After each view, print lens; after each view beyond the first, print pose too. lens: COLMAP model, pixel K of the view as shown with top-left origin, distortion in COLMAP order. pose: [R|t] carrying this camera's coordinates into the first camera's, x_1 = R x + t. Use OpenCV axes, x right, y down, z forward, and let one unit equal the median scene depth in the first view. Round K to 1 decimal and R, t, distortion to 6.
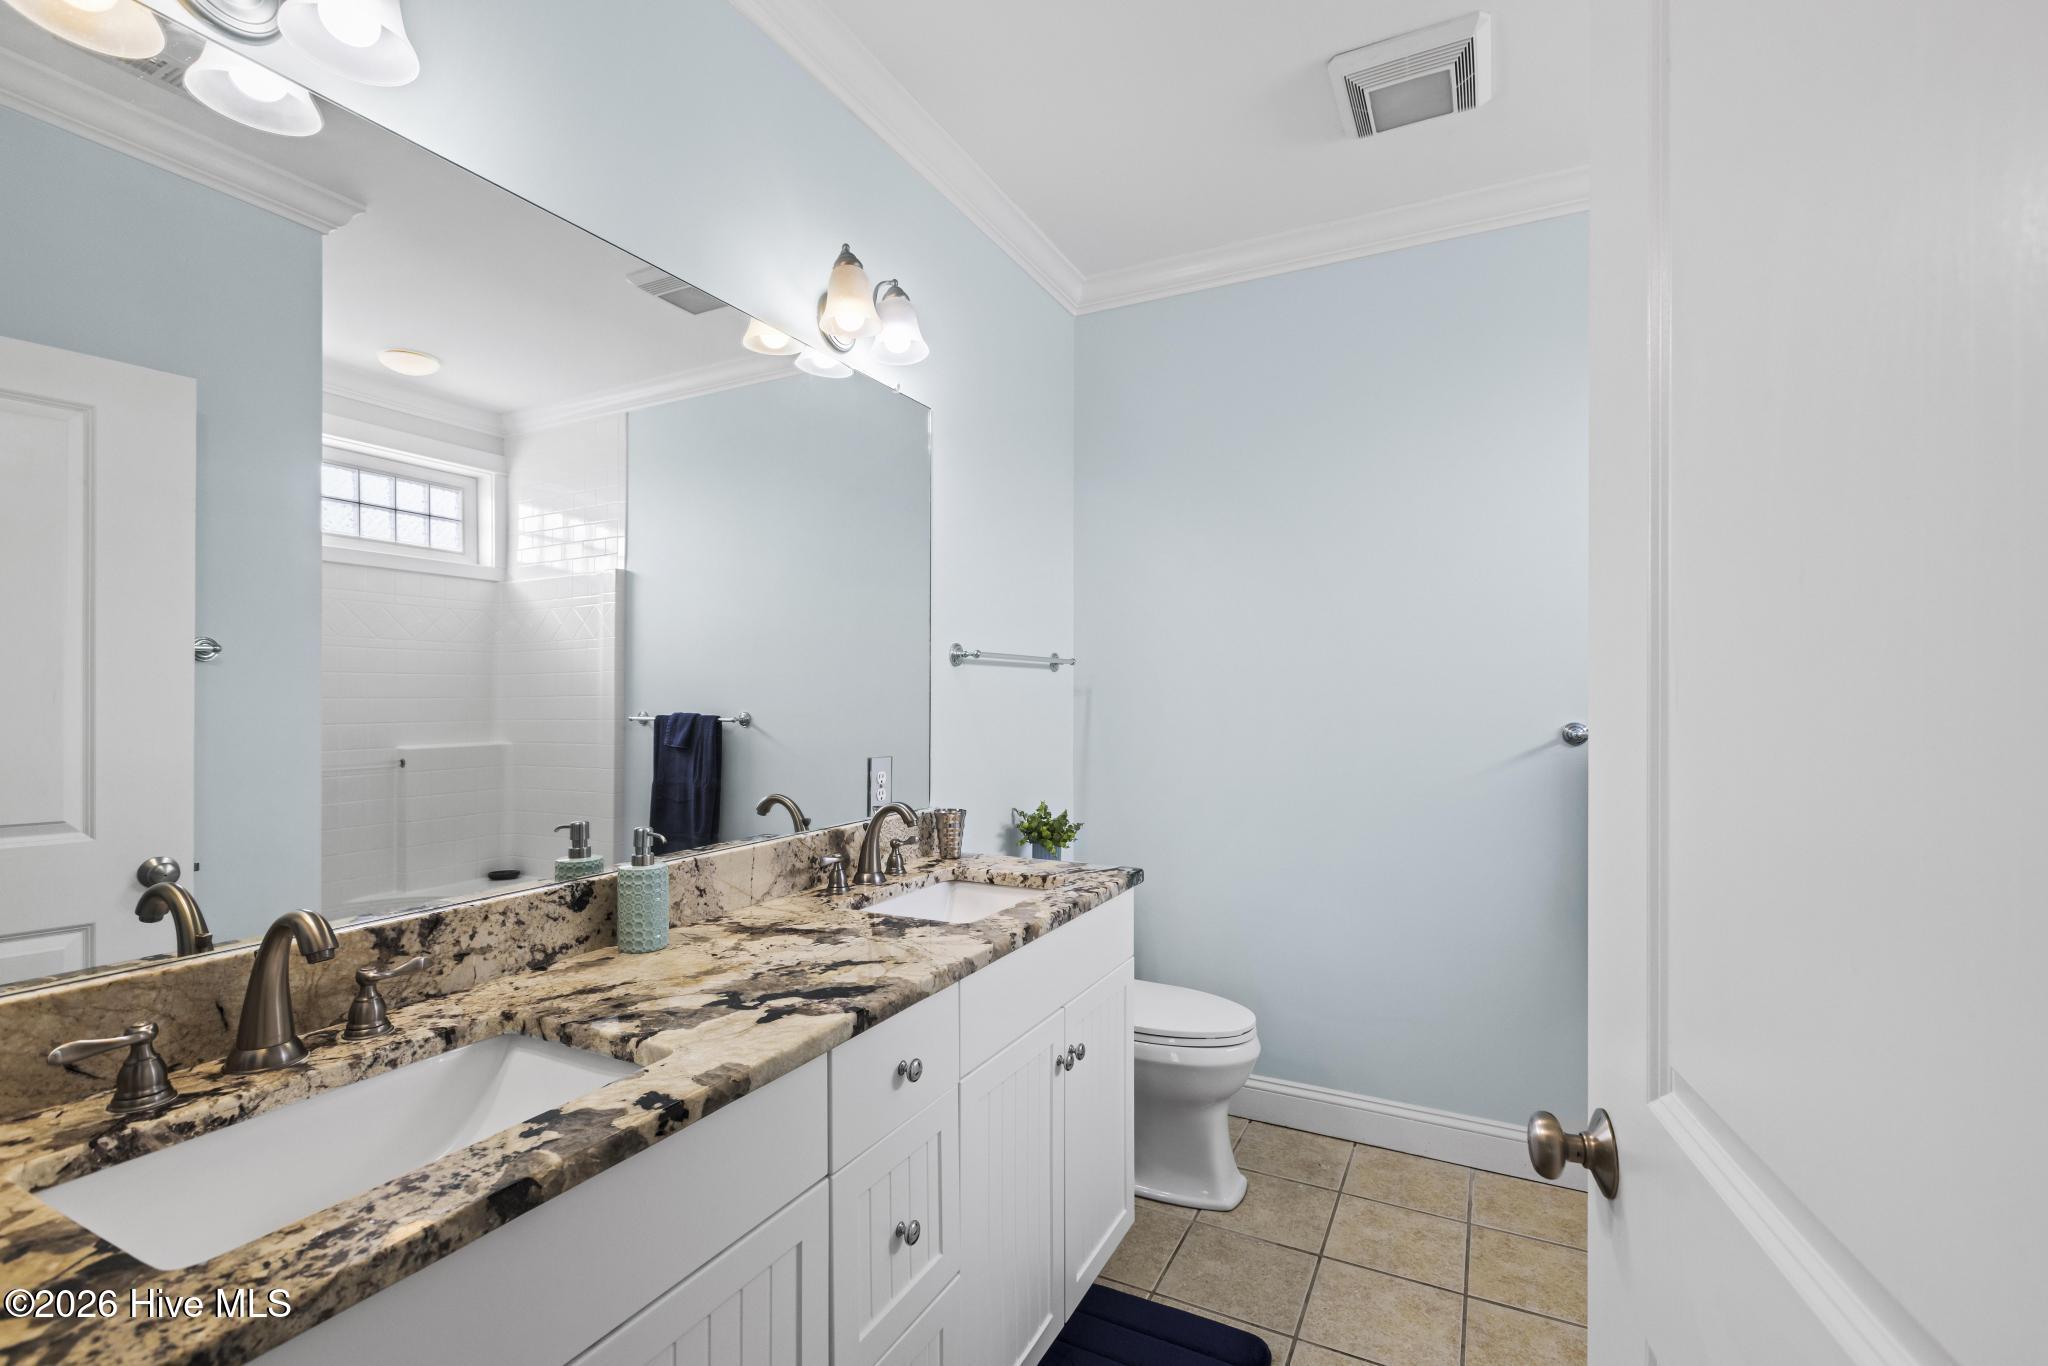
lens RADIAL K [[910.5, 0, 1025.4], [0, 910.5, 693.9], [0, 0, 1]] dist [-0.000062, 0.000007]
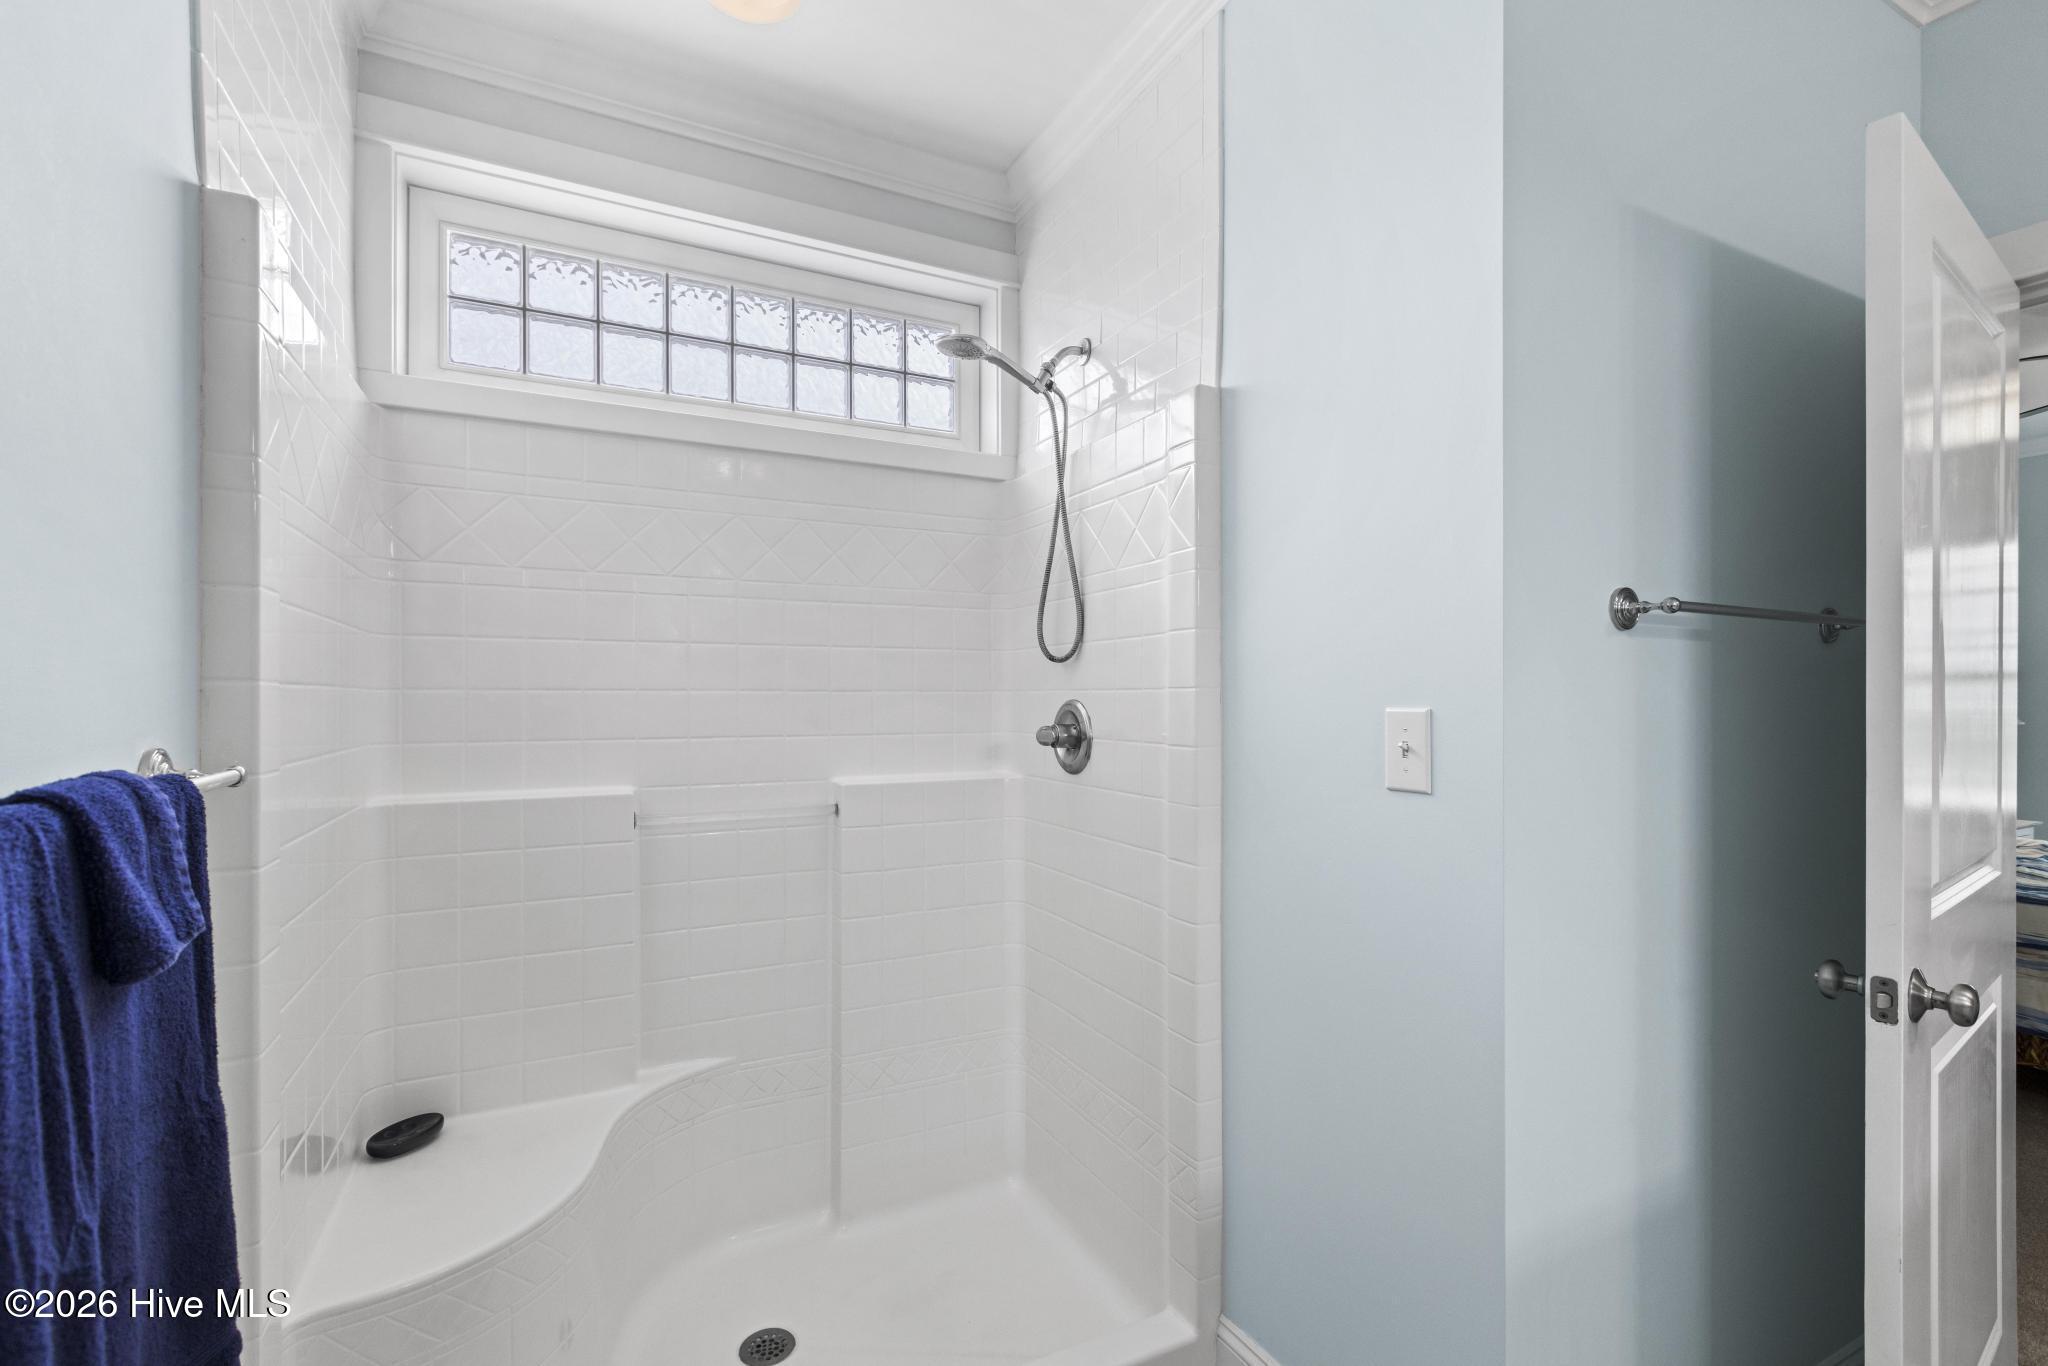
lens RADIAL K [[914.0, 0, 1029.2], [0, 914.0, 685.2], [0, 0, 1]] dist [0.002791, 0.000104]
pose [[0.812228, 0.006024, -0.583309, -0.243018], [0.009224, 0.999689, 0.023169, -0.009046], [0.583267, -0.024199, 0.811920, 0.557013]]
